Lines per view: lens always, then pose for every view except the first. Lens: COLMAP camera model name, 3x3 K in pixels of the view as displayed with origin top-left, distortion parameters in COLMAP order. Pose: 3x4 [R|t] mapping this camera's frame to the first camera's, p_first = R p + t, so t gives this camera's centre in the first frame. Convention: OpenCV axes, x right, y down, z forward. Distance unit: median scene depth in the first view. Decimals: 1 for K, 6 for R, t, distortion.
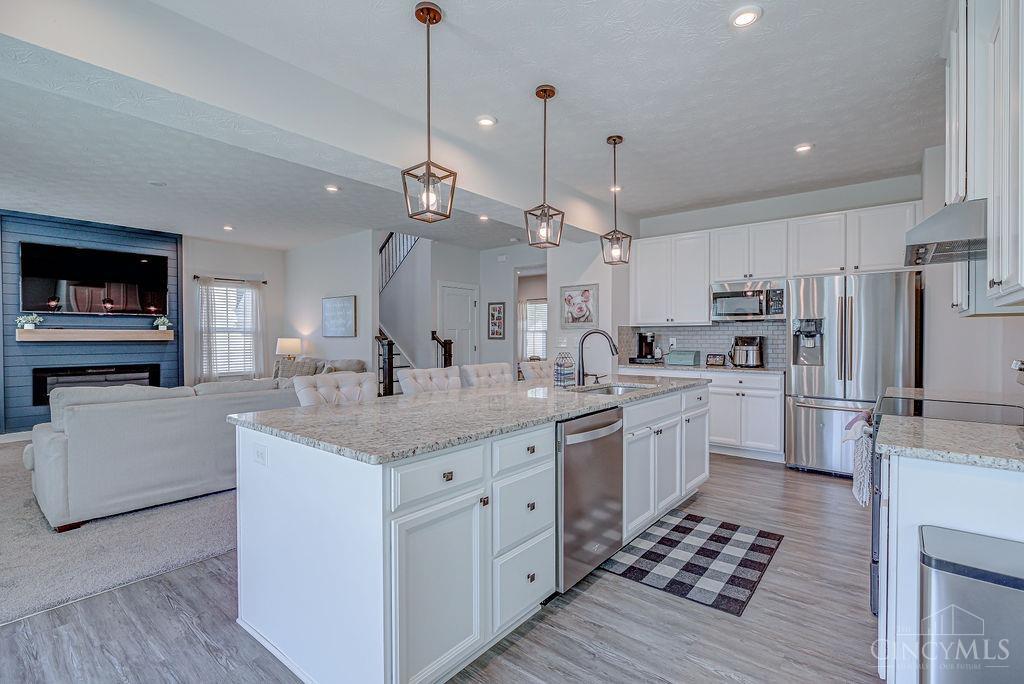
lens RADIAL K [[469.6, 0, 510.3], [0, 469.6, 339.9], [0, 0, 1]] dist [-0.002842, 0.000610]
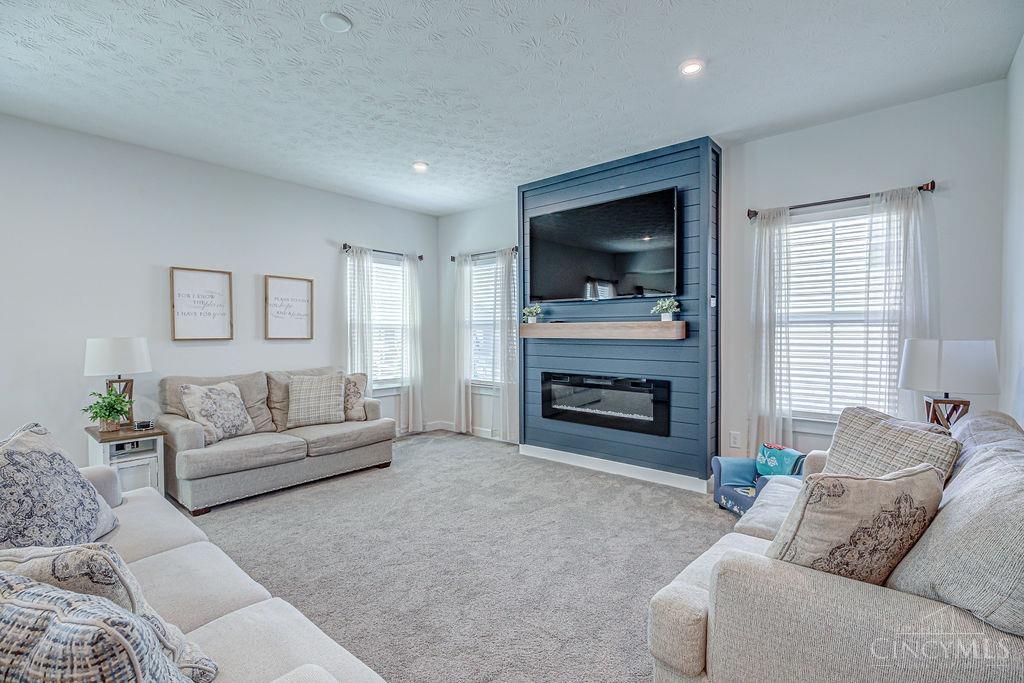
lens RADIAL K [[469.6, 0, 511.3], [0, 469.6, 342.2], [0, 0, 1]] dist [-0.002842, 0.000610]
pose [[-0.025382, 0.024299, -0.999382, -0.212006], [-0.005954, 0.999683, 0.024458, -0.010145], [0.999660, 0.006571, -0.025229, 0.991159]]
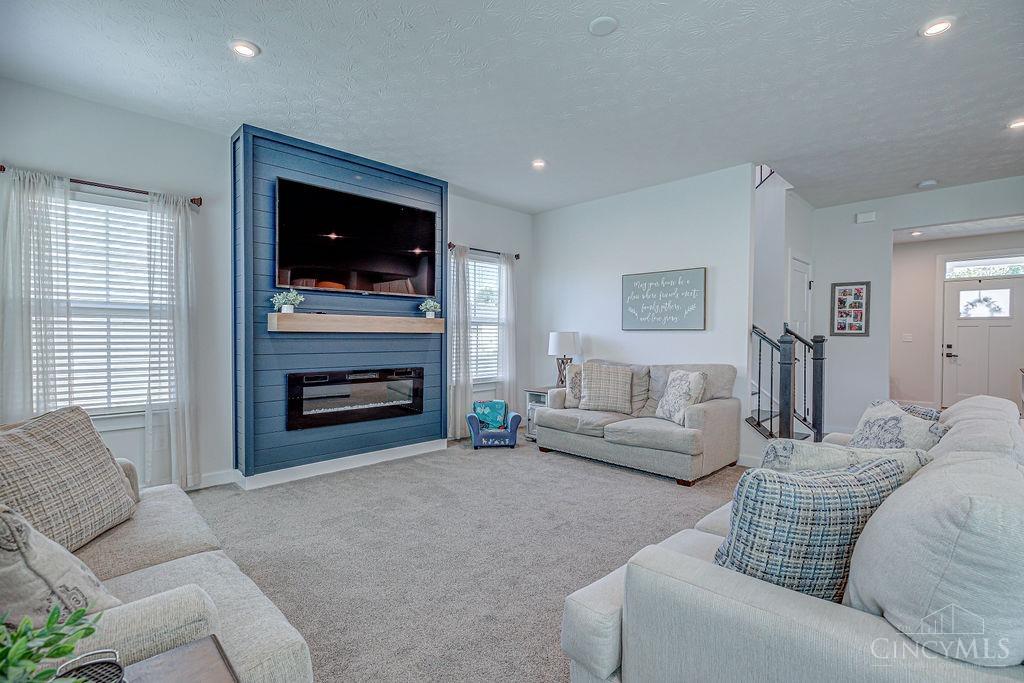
lens RADIAL K [[469.6, 0, 514.5], [0, 469.6, 341.3], [0, 0, 1]] dist [-0.002842, 0.000610]
pose [[0.994893, 0.009213, -0.100516, -0.655211], [-0.008529, 0.999937, 0.007229, 0.008198], [0.100576, -0.006335, 0.994909, 0.389379]]
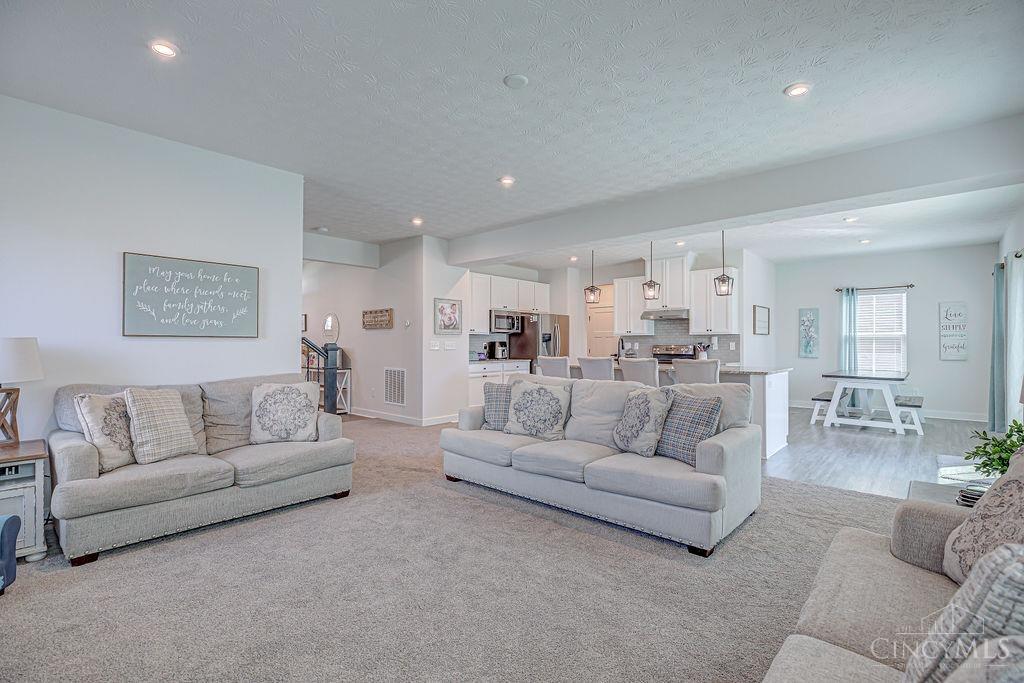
lens RADIAL K [[469.6, 0, 511.4], [0, 469.6, 341.9], [0, 0, 1]] dist [-0.002842, 0.000610]
pose [[0.045550, 0.007766, 0.998932, -1.118323], [0.007285, 0.999941, -0.008106, 0.007454], [-0.998935, 0.007646, 0.045491, 0.807156]]
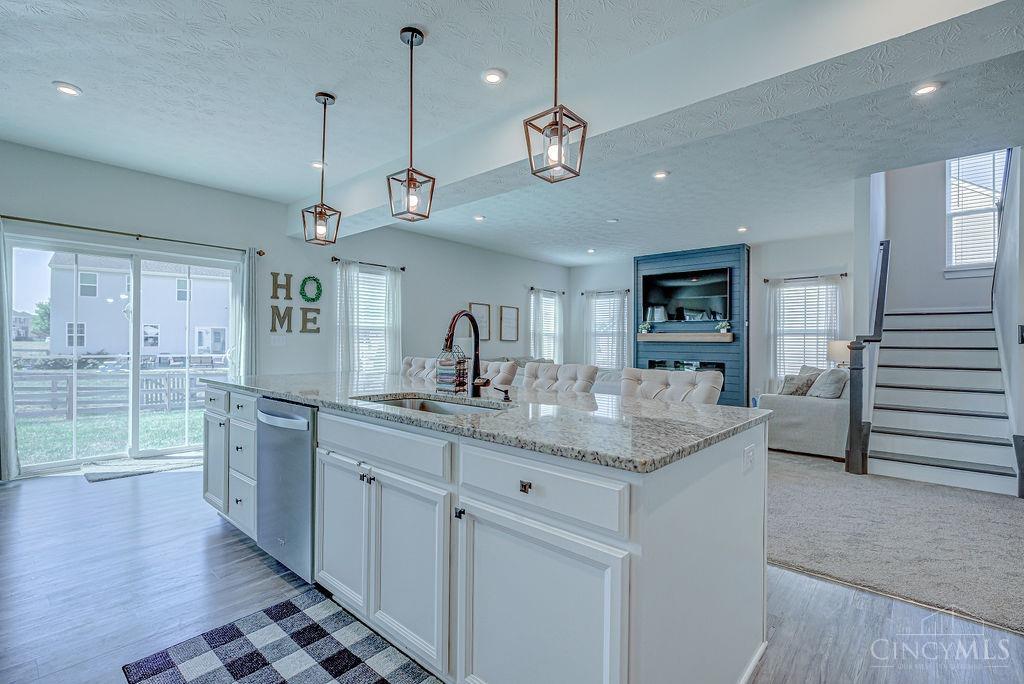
lens RADIAL K [[469.6, 0, 511.8], [0, 469.6, 341.4], [0, 0, 1]] dist [-0.002842, 0.000610]
pose [[-0.033929, 0.000117, -0.999424, 0.479257], [-0.016639, 0.999861, 0.000681, 0.008566], [0.999286, 0.016653, -0.033922, 0.635498]]
